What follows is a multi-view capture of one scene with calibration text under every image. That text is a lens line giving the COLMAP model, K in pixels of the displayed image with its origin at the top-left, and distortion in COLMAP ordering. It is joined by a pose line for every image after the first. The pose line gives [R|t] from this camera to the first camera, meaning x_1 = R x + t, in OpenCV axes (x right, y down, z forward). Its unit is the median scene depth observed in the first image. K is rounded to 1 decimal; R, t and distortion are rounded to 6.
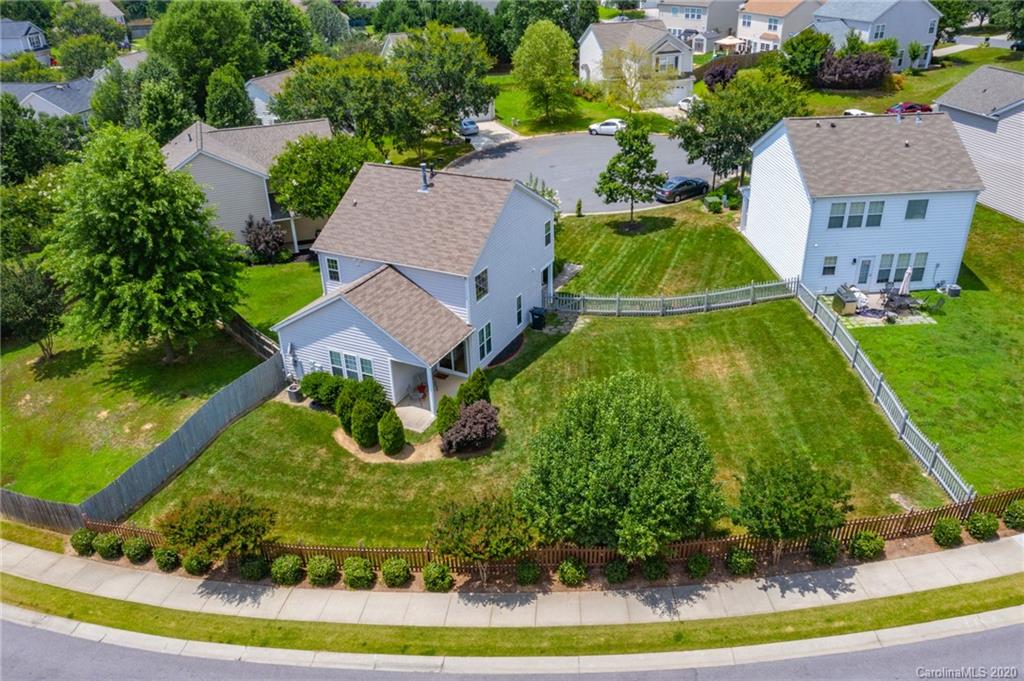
lens RADIAL K [[796.8, 0, 512.0], [0, 796.8, 340.5], [0, 0, 1]] dist [-0.008615, -0.002245]
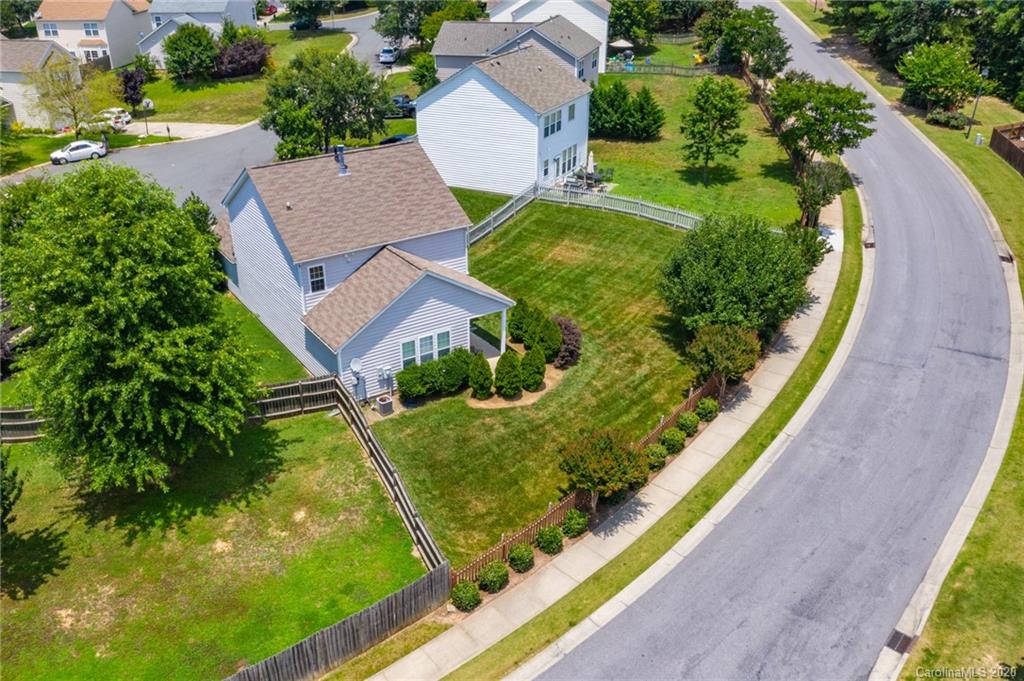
lens RADIAL K [[852.1, 0, 512.0], [0, 852.1, 340.5], [0, 0, 1]] dist [-0.003470, -0.005465]
pose [[0.541331, -0.371327, 0.754372, -0.986483], [0.400300, 0.902810, 0.157141, -0.103838], [-0.739405, 0.216910, 0.637362, 0.292524]]
